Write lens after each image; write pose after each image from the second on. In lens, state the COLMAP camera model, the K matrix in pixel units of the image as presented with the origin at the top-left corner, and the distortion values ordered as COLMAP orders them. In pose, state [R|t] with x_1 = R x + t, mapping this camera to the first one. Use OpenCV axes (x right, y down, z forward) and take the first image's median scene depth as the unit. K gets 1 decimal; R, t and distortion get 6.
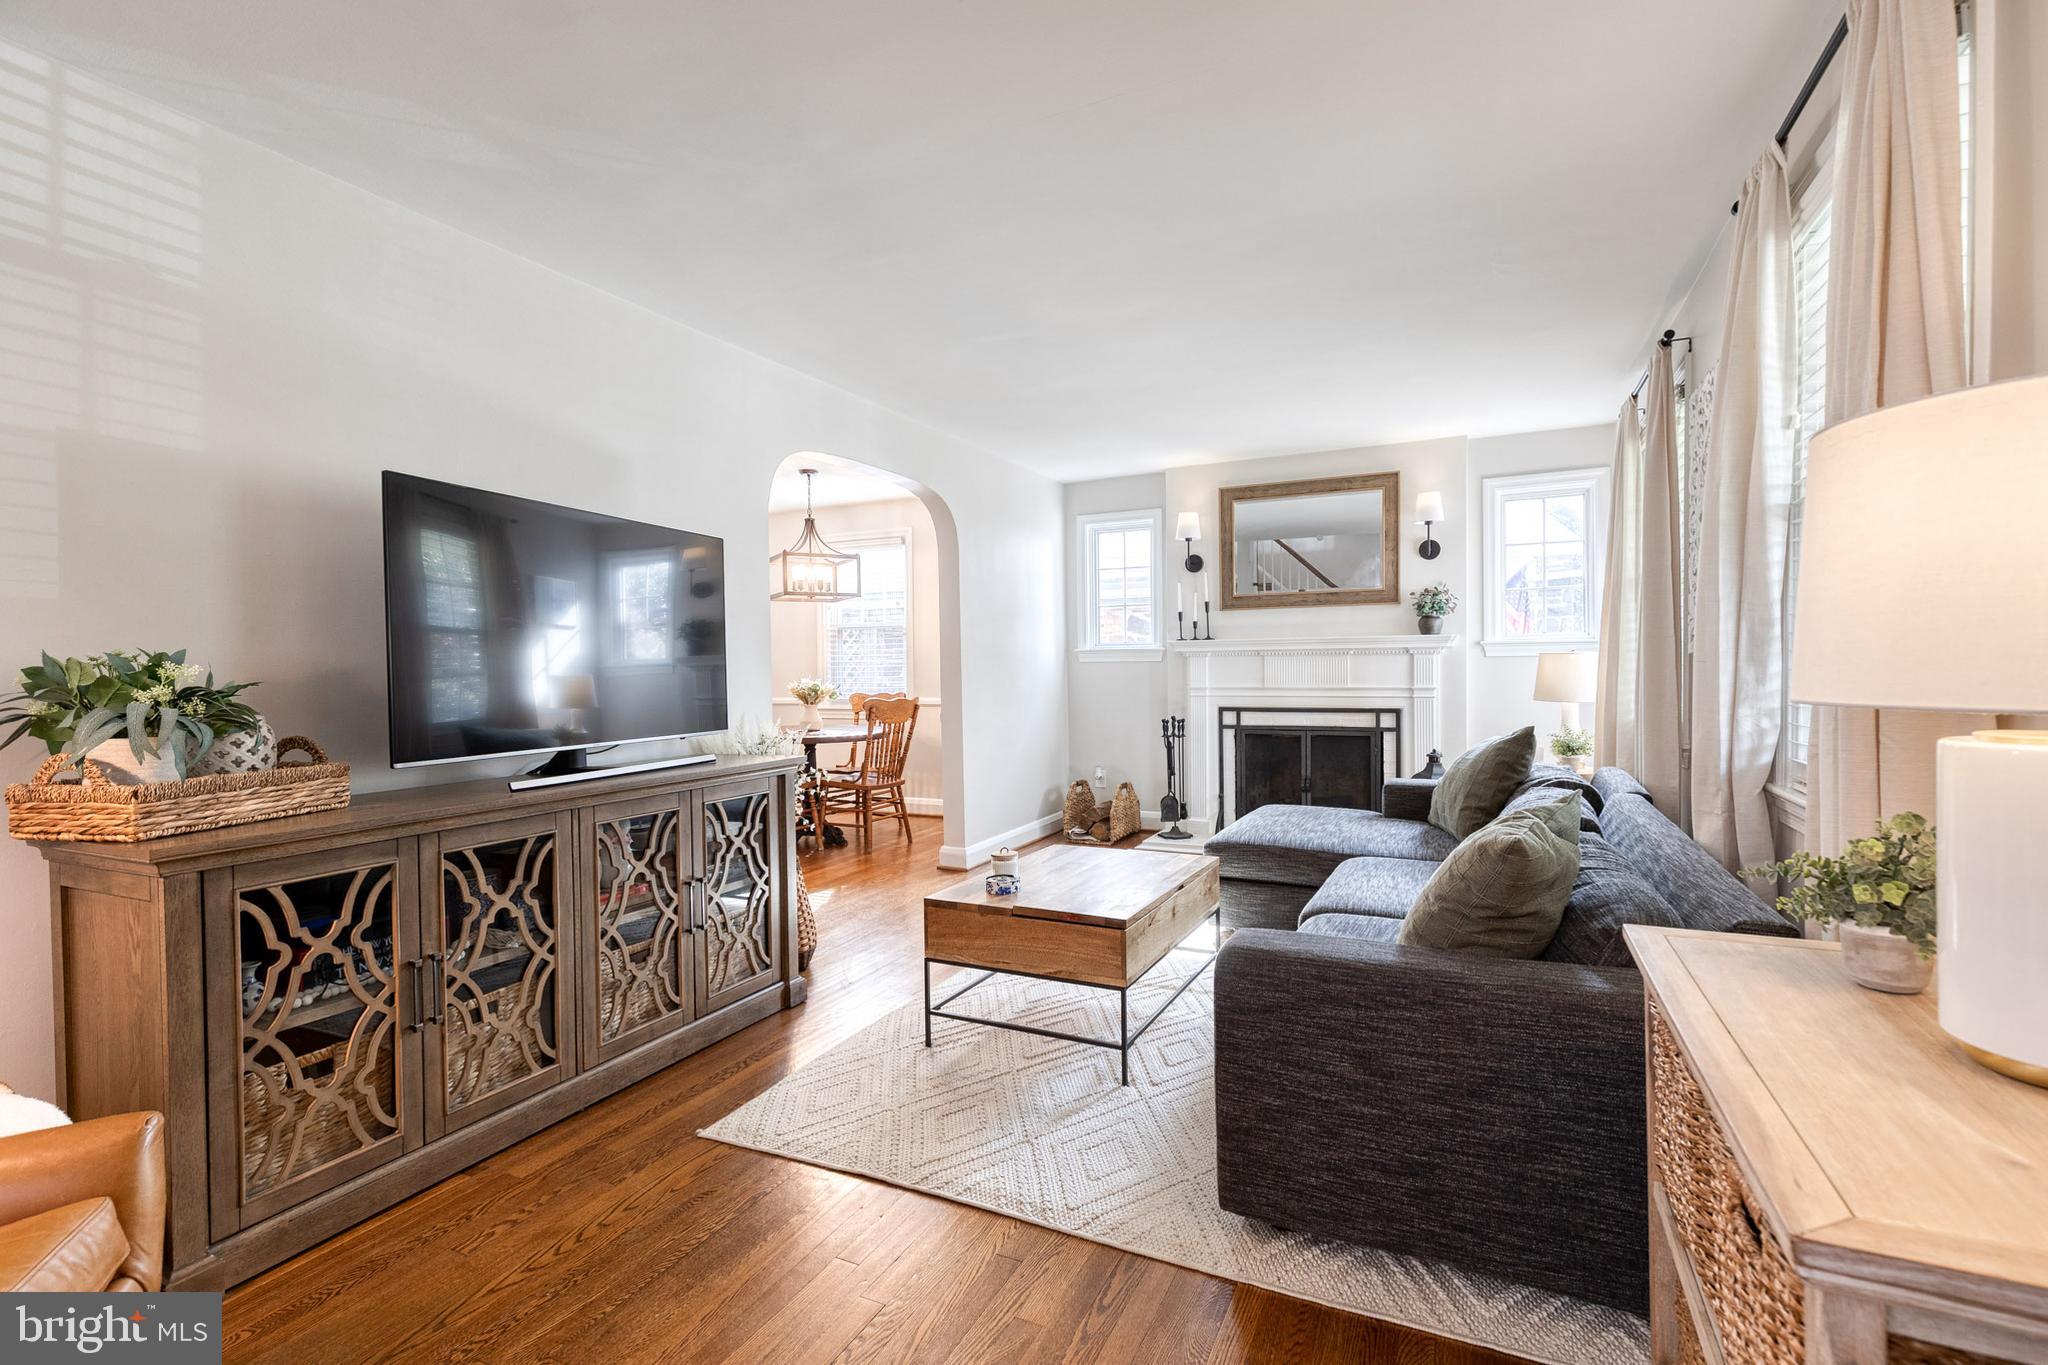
lens RADIAL K [[904.3, 0, 1044.7], [0, 904.3, 682.8], [0, 0, 1]] dist [0.002997, -0.000969]
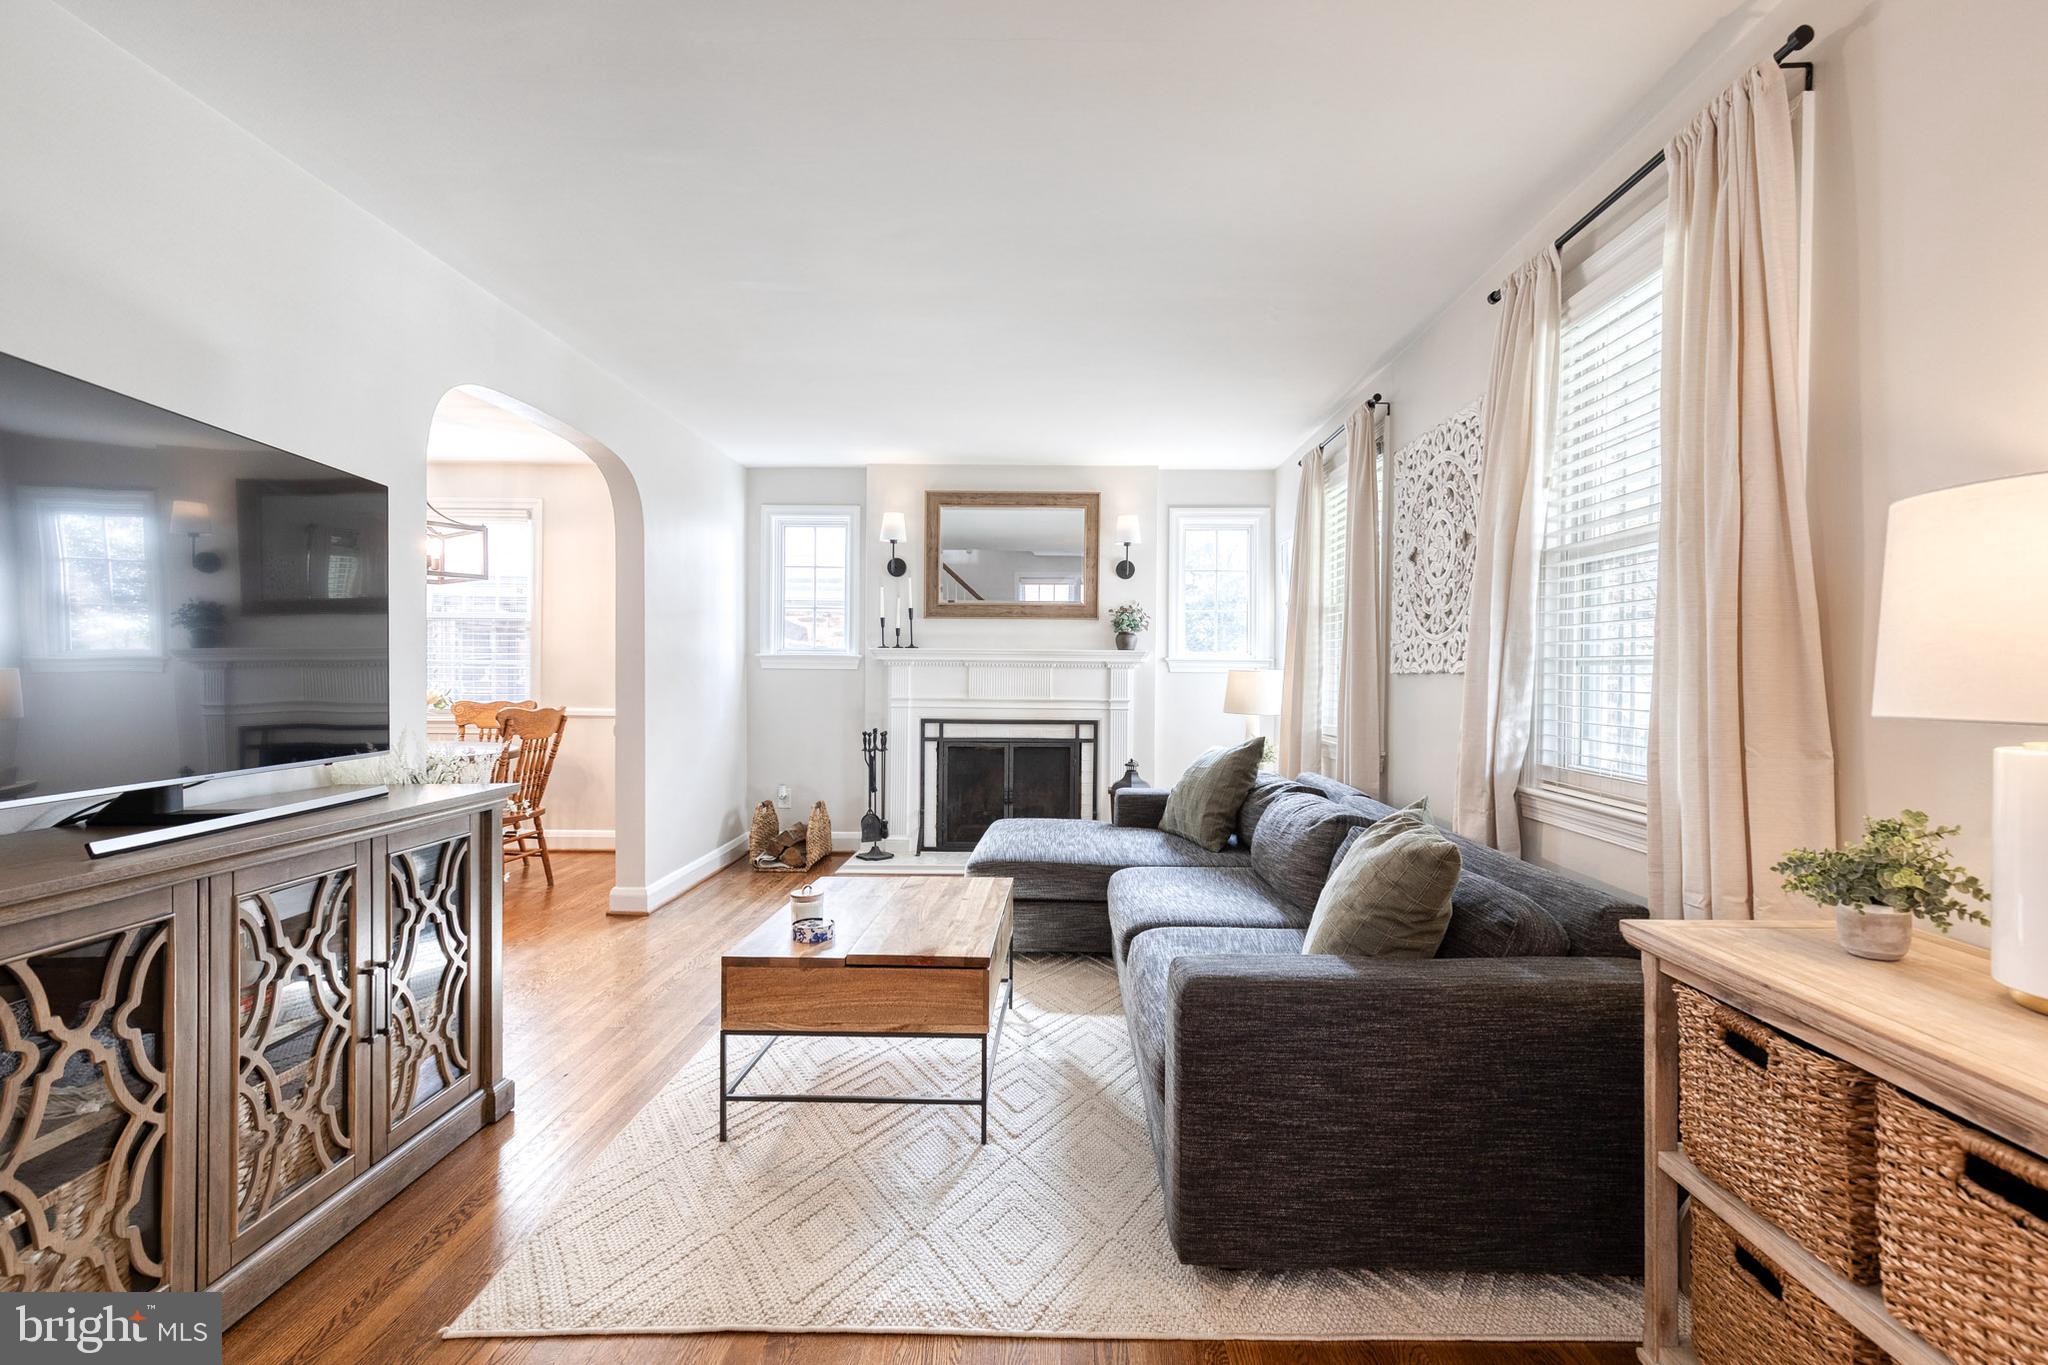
lens RADIAL K [[924.2, 0, 1038.9], [0, 924.2, 682.2], [0, 0, 1]] dist [0.005649, -0.000805]
pose [[0.908260, 0.017126, 0.418055, -0.116856], [-0.012185, 0.999821, -0.014485, 0.000862], [-0.418228, 0.008063, 0.908306, 0.066975]]
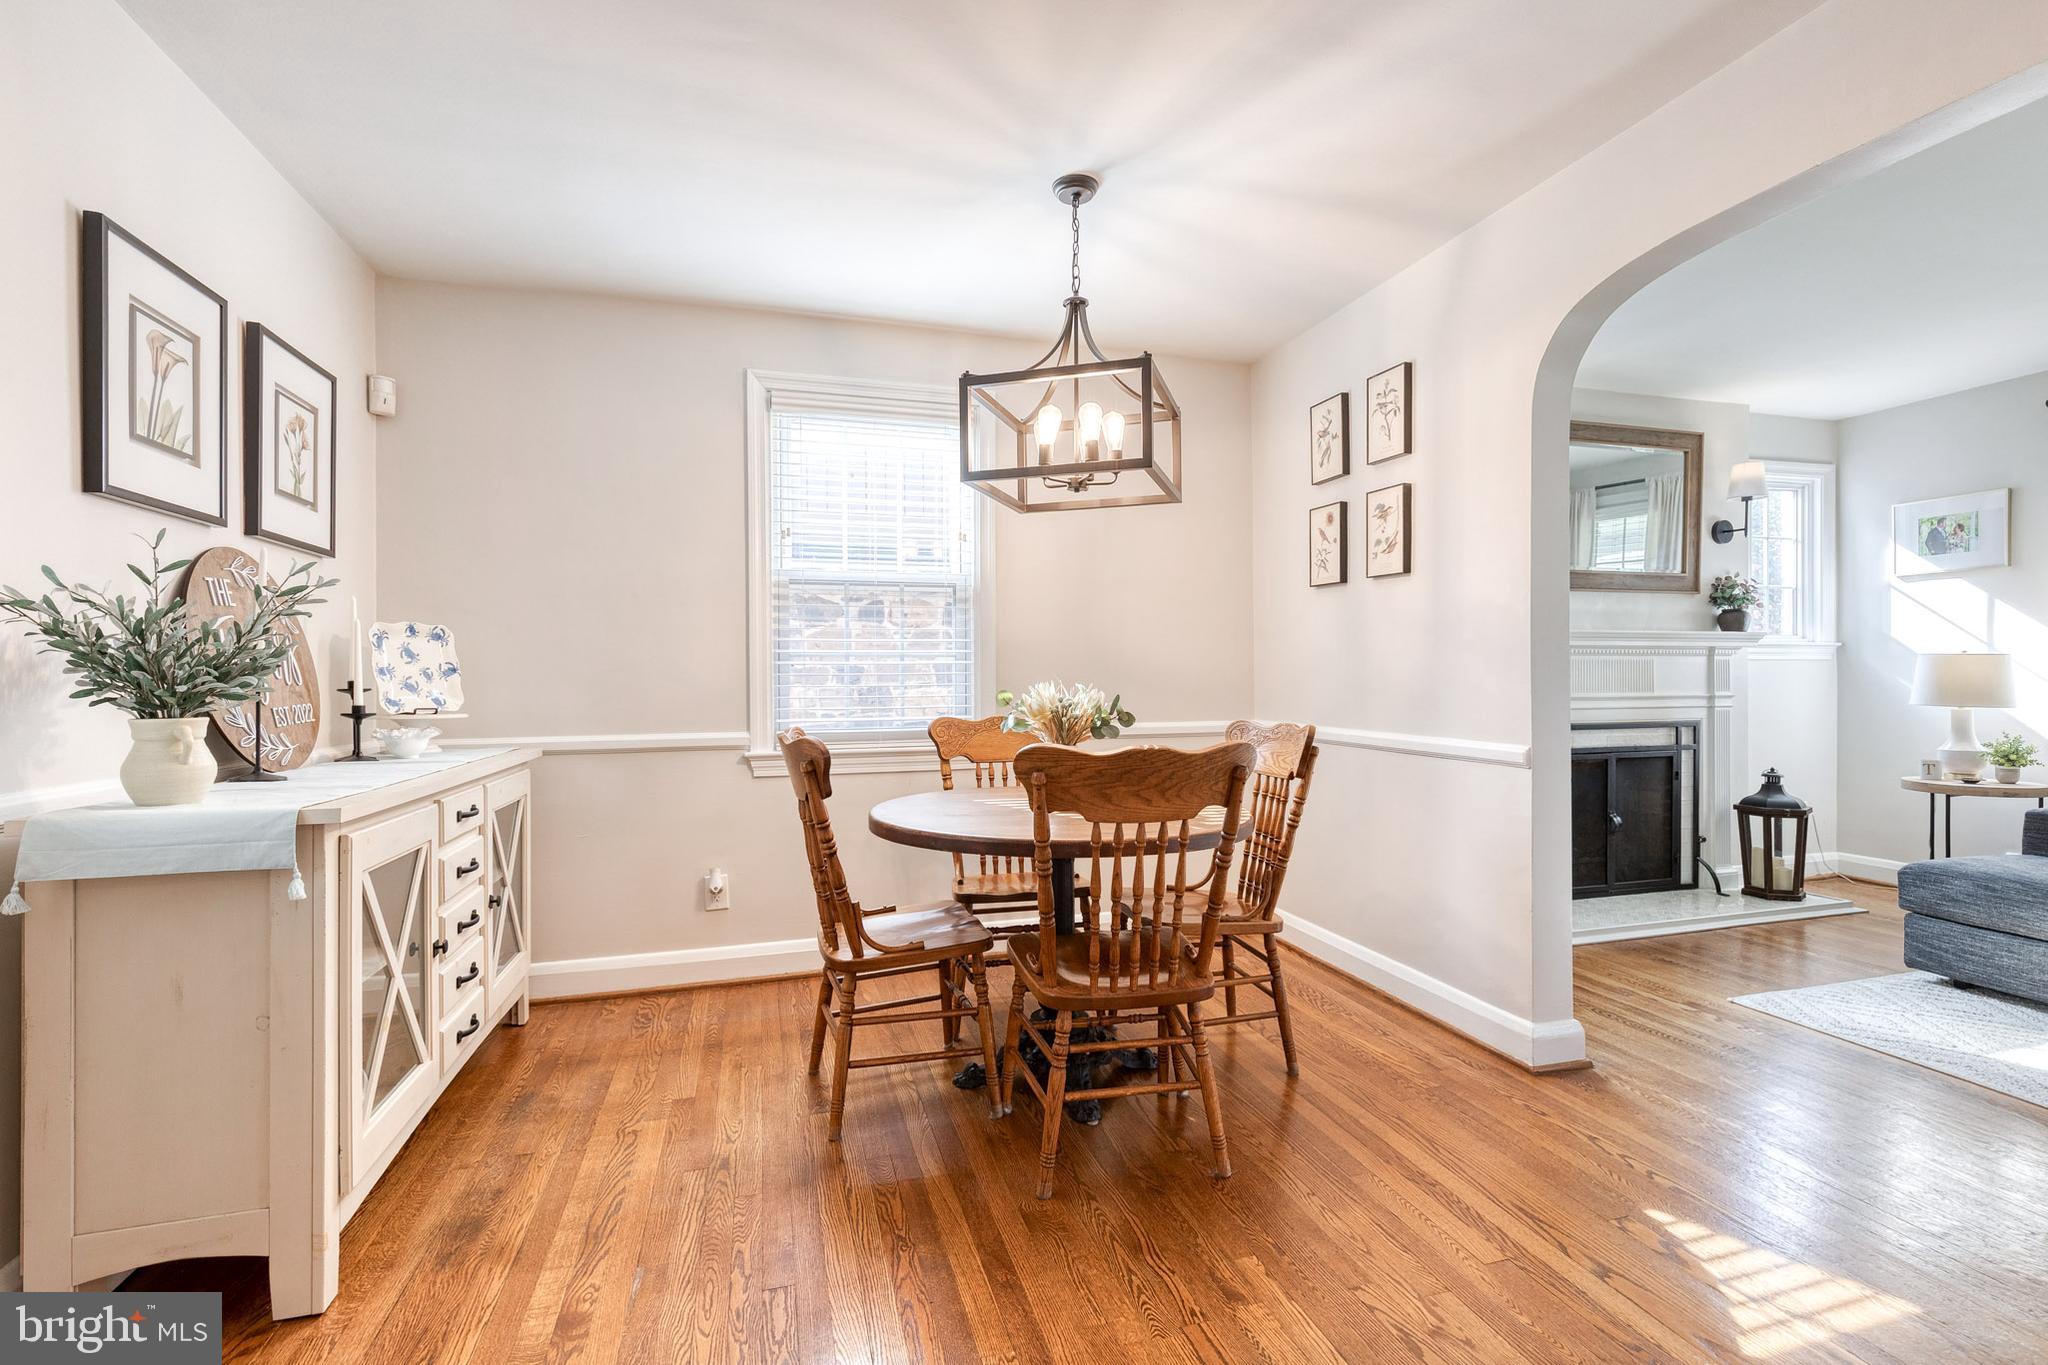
lens RADIAL K [[934.1, 0, 1043.1], [0, 934.1, 683.6], [0, 0, 1]] dist [0.009623, -0.000867]
pose [[0.739589, 0.004197, 0.673046, -0.647204], [0.007654, 0.999863, -0.014645, 0.002234], [-0.673016, 0.015983, 0.739455, 0.799003]]
